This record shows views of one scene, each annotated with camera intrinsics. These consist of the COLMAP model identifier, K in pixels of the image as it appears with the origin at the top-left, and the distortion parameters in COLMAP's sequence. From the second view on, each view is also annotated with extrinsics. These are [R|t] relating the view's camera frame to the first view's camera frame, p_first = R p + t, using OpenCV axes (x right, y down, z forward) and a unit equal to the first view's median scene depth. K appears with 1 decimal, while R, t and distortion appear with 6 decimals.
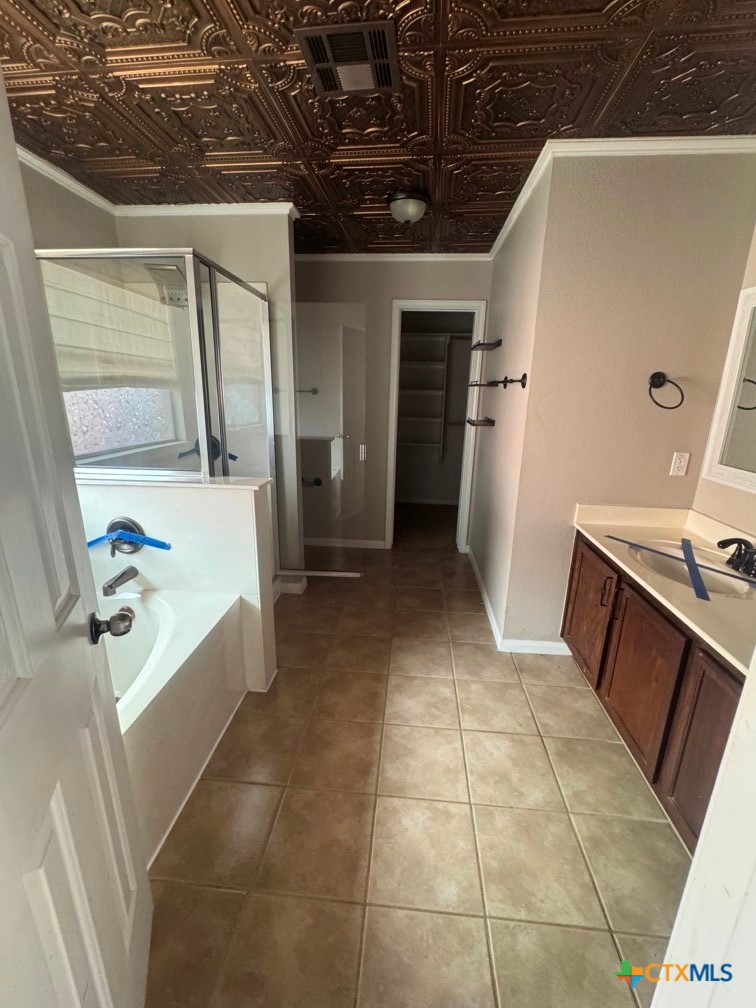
lens RADIAL K [[420.6, 0, 378.0], [0, 420.6, 504.0], [0, 0, 1]] dist [0.000319, -0.000030]
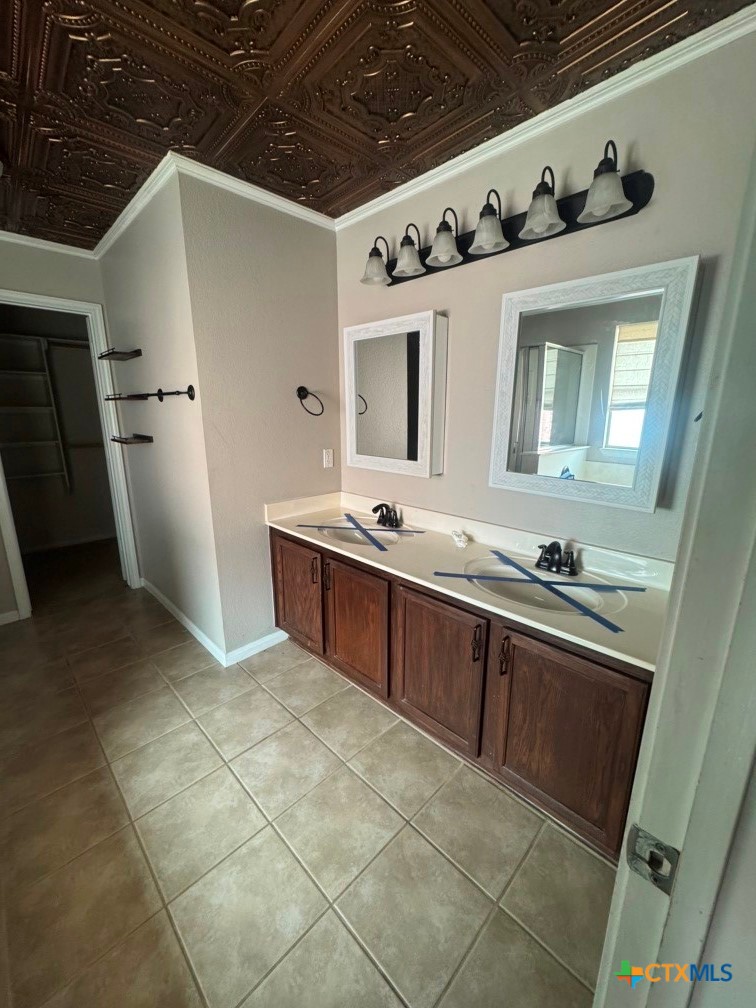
lens RADIAL K [[401.9, 0, 378.0], [0, 401.9, 504.0], [0, 0, 1]] dist [-0.000806, -0.000138]
pose [[0.645242, -0.194003, 0.738935, -0.125503], [0.214105, 0.974381, 0.068861, -0.011376], [-0.733363, 0.113778, 0.670248, 0.087597]]
